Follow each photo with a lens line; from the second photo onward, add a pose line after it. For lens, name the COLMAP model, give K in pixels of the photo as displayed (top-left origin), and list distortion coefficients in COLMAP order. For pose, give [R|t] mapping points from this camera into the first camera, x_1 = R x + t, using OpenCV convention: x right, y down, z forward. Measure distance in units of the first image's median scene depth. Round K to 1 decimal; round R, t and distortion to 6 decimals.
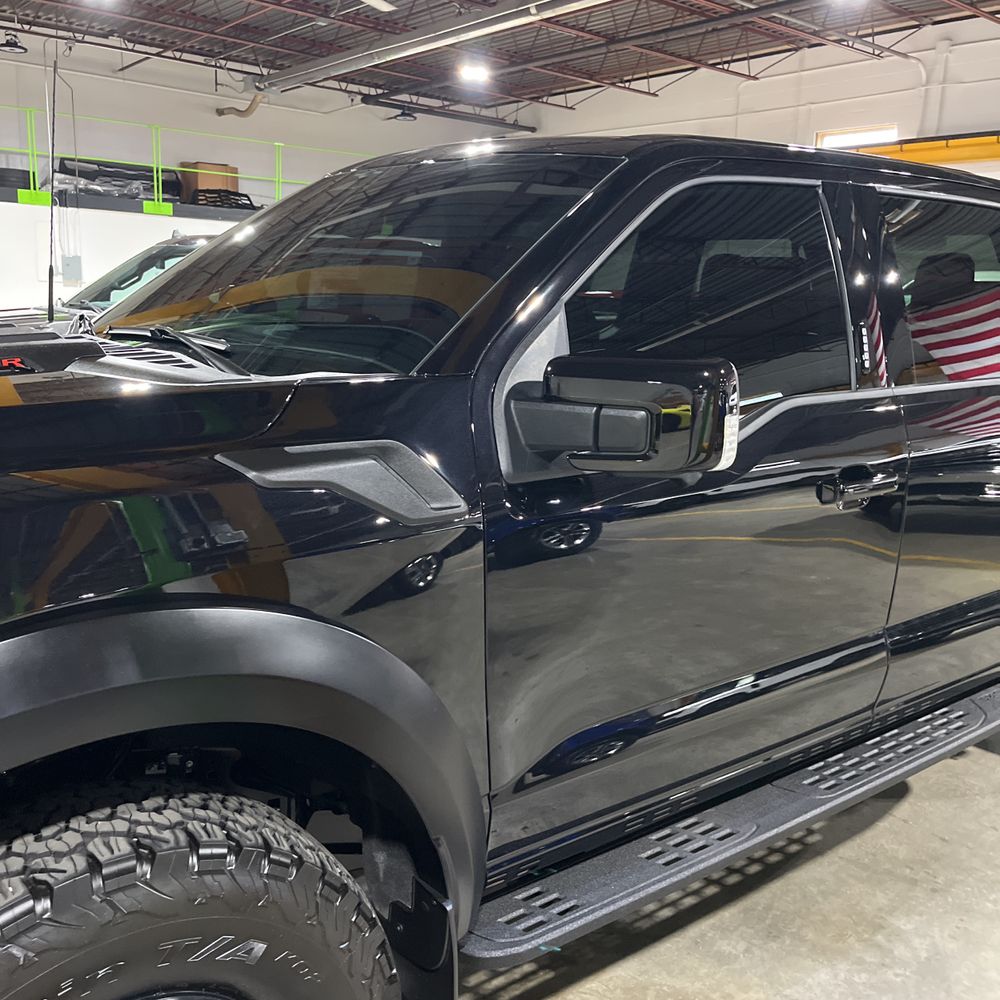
lens RADIAL K [[1012.8, 0, 516.0], [0, 1012.8, 500.6], [0, 0, 1]] dist [0.023689, 0.000000]
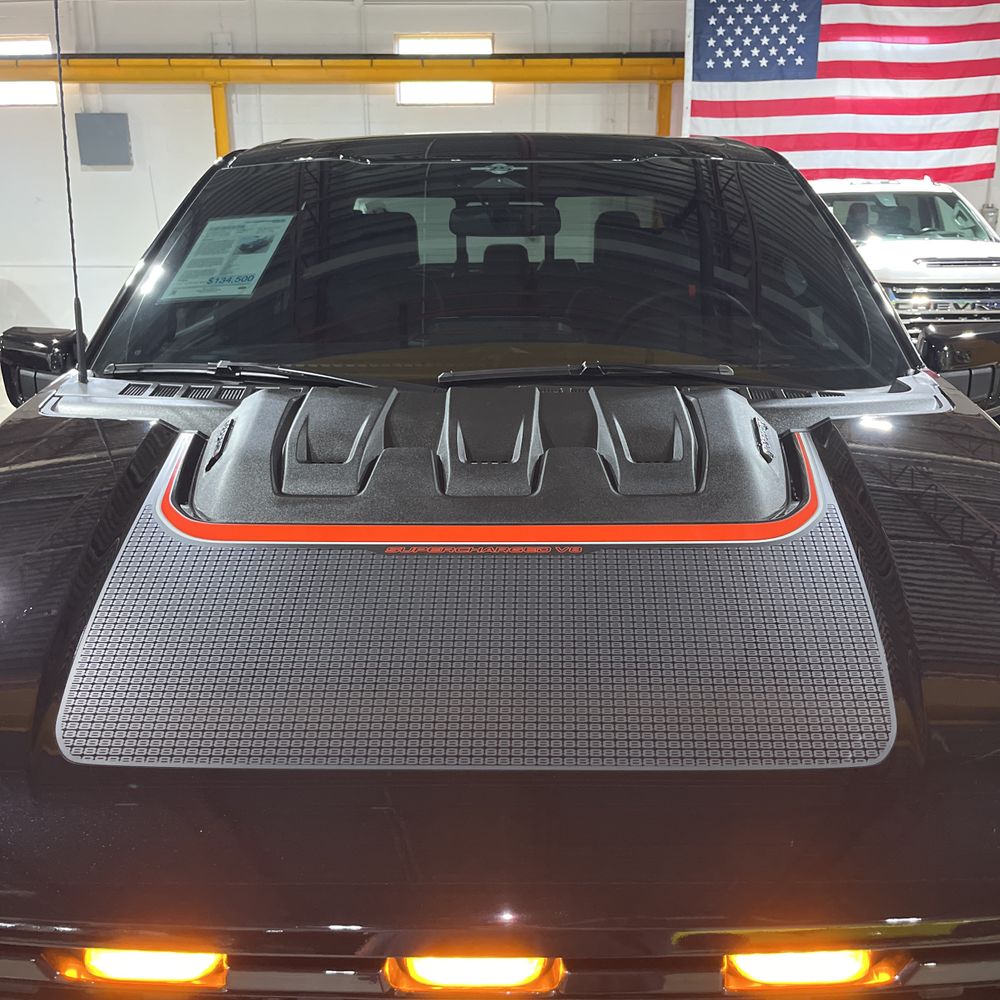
lens RADIAL K [[1012.8, 0, 499.5], [0, 1012.8, 502.7], [0, 0, 1]] dist [0.023689, 0.000000]
pose [[0.629338, -0.252756, 0.734880, -0.174021], [0.186375, 0.967123, 0.173026, -0.036674], [-0.754452, 0.028071, 0.655754, 0.077615]]
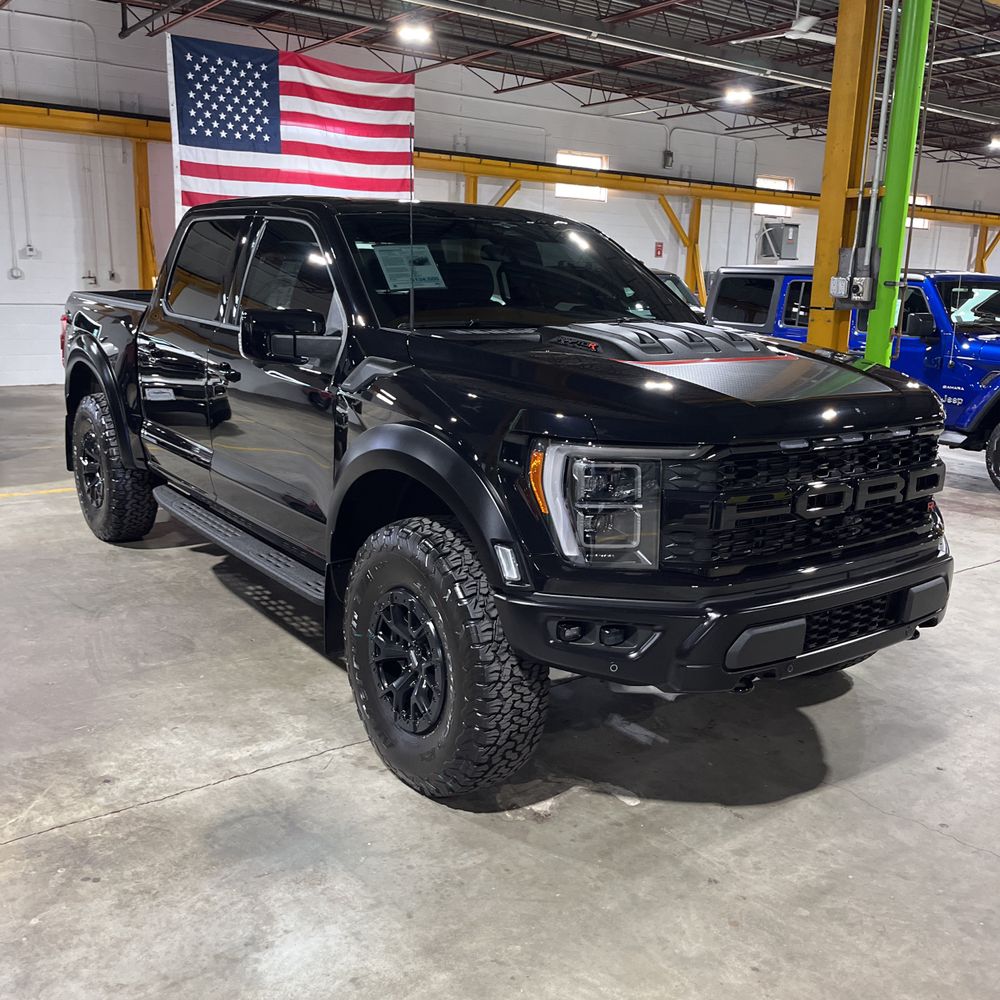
lens RADIAL K [[1012.8, 0, 512.4], [0, 1012.8, 501.1], [0, 0, 1]] dist [0.023689, 0.000000]
pose [[0.032704, -0.250936, 0.967451, -0.375631], [0.178426, 0.953885, 0.241386, -0.054787], [-0.983410, 0.164724, 0.075969, 0.179818]]
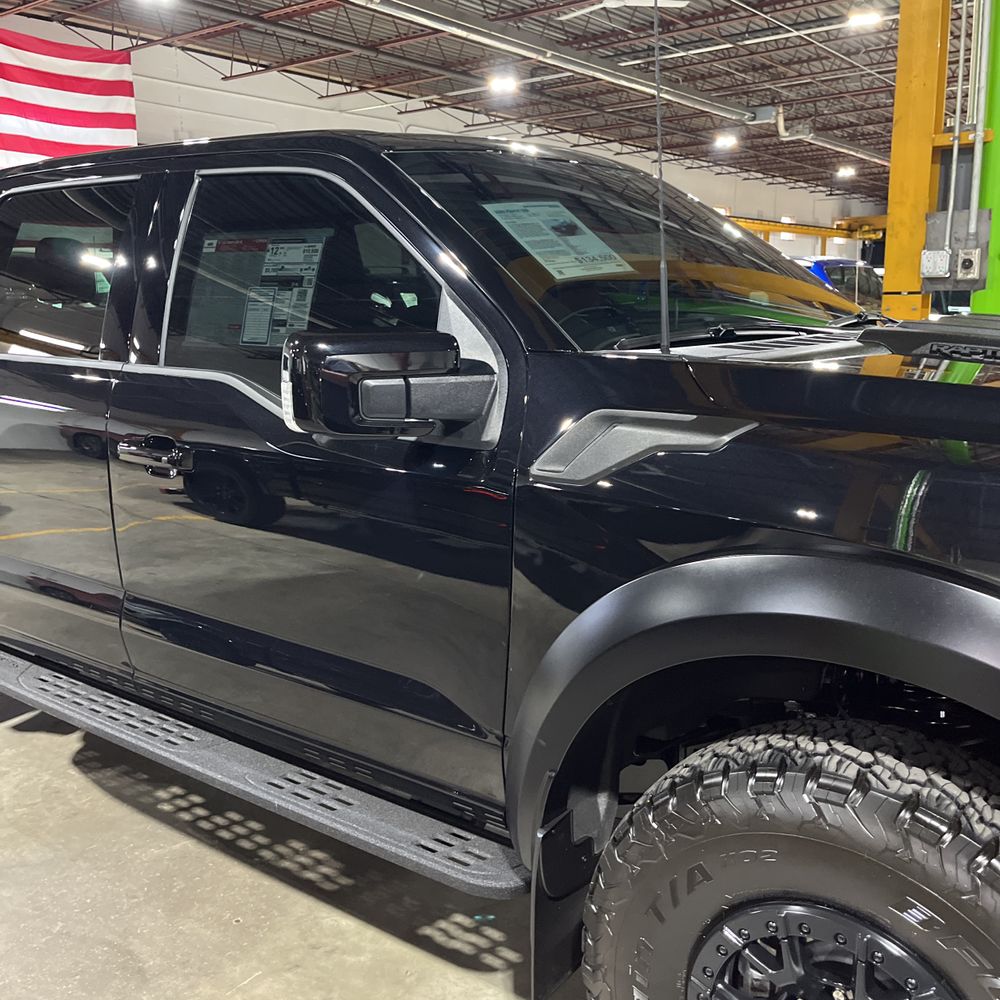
lens RADIAL K [[1012.8, 0, 492.3], [0, 1012.8, 495.7], [0, 0, 1]] dist [0.023689, 0.000000]
pose [[-0.258853, -0.221567, 0.940161, -0.228619], [0.206945, 0.938013, 0.278039, -0.062749], [-0.943488, 0.266533, -0.196955, 0.275347]]
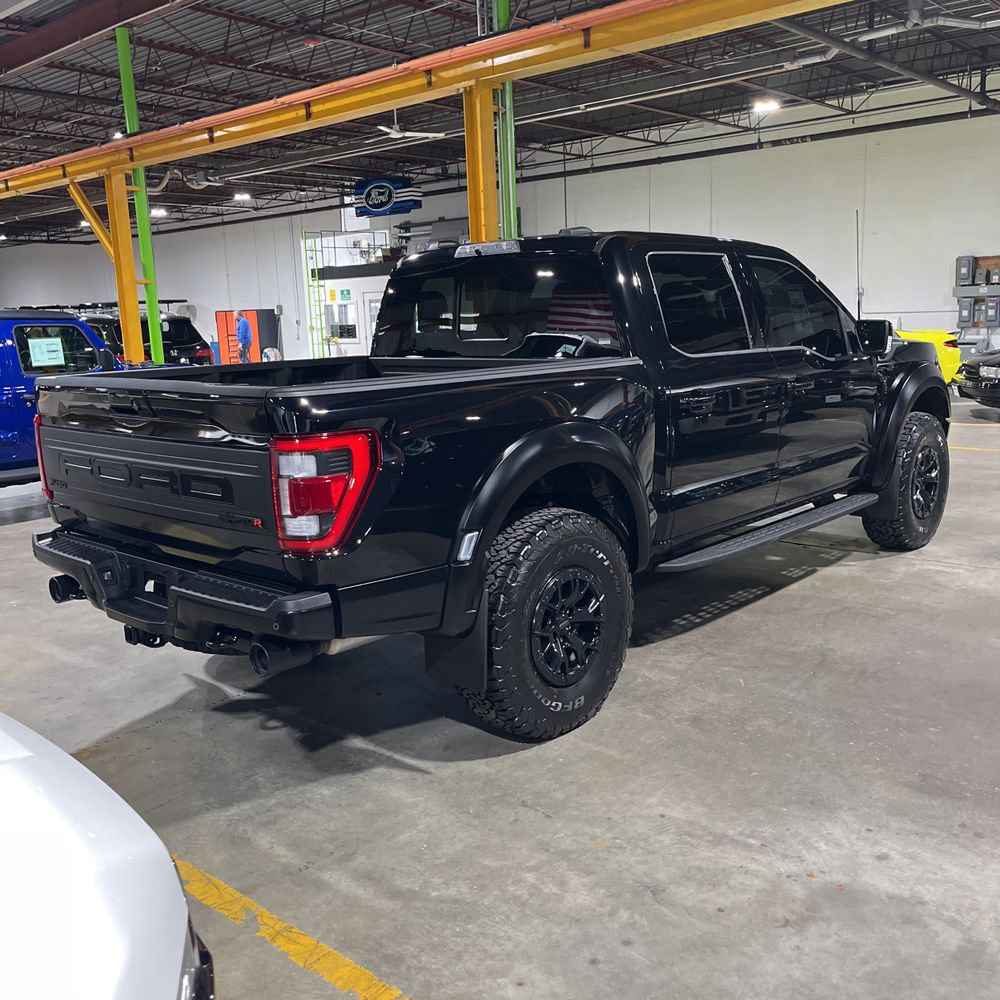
lens RADIAL K [[1012.8, 0, 493.4], [0, 1012.8, 495.0], [0, 0, 1]] dist [0.023689, 0.000000]
pose [[-0.988133, 0.032920, -0.150033, 0.150680], [-0.026226, 0.926261, 0.375968, -0.140908], [0.151346, 0.375441, -0.914406, 0.669224]]
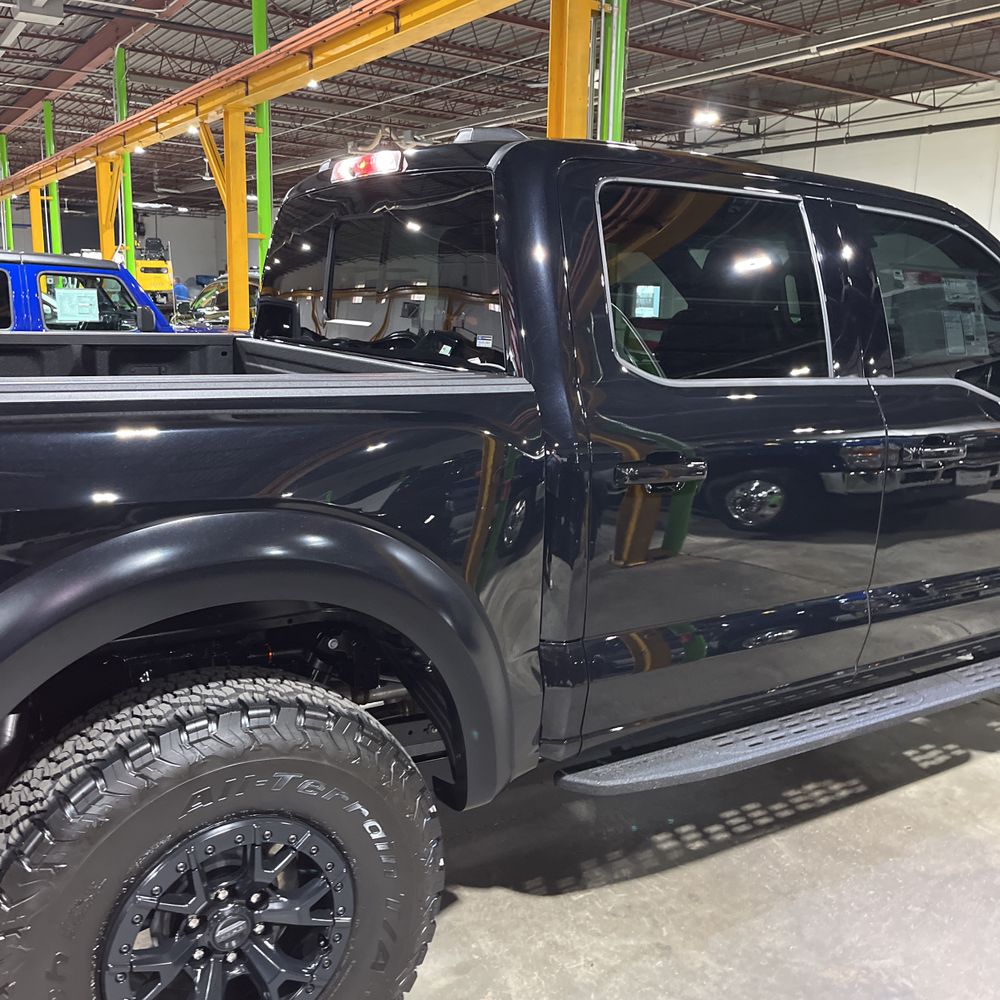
lens RADIAL K [[1012.8, 0, 502.8], [0, 1012.8, 486.6], [0, 0, 1]] dist [0.023689, 0.000000]
pose [[-0.992910, -0.076847, 0.090689, 0.037128], [-0.035516, 0.919868, 0.390617, -0.106551], [-0.113440, 0.384626, -0.916075, 0.510818]]
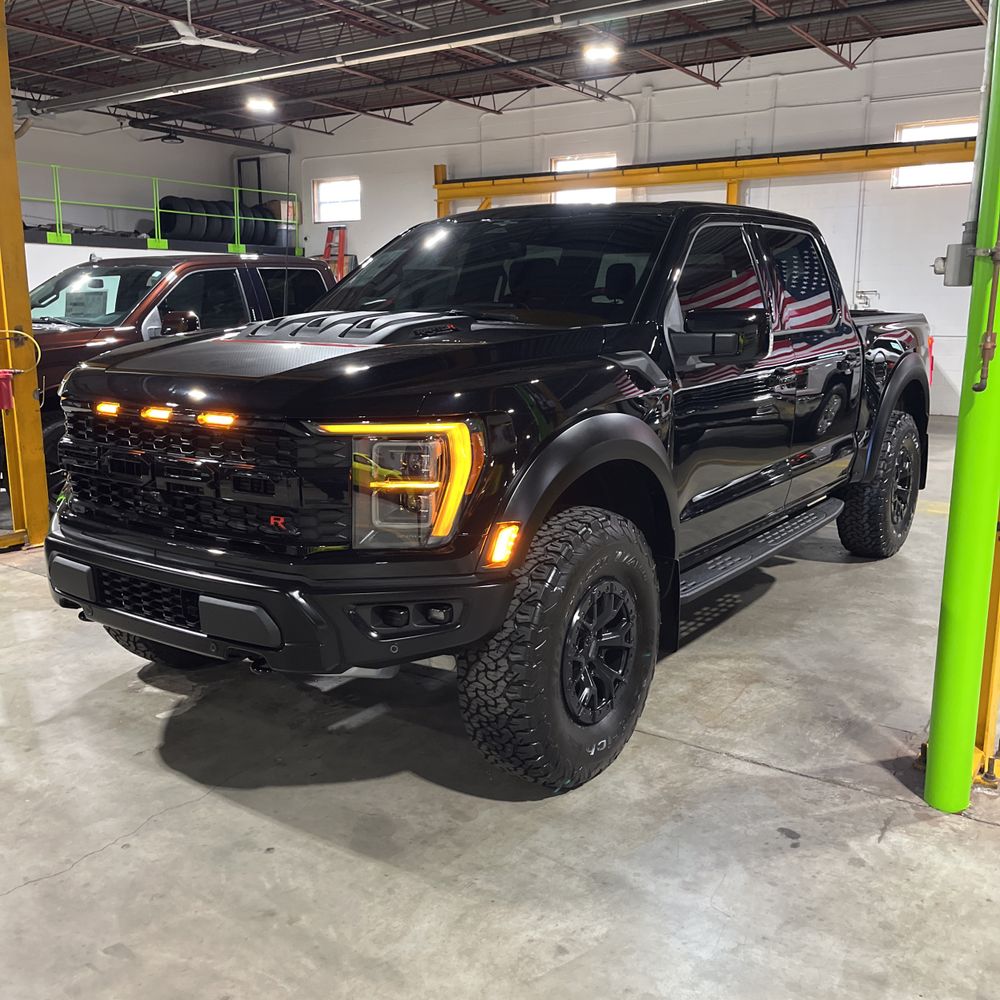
lens RADIAL K [[1012.8, 0, 501.2], [0, 1012.8, 498.2], [0, 0, 1]] dist [0.023689, 0.000000]
pose [[0.958437, -0.089533, 0.270891, -0.129239], [0.092314, 0.995727, 0.002488, 0.028274], [-0.269956, 0.022622, 0.962607, -0.130139]]
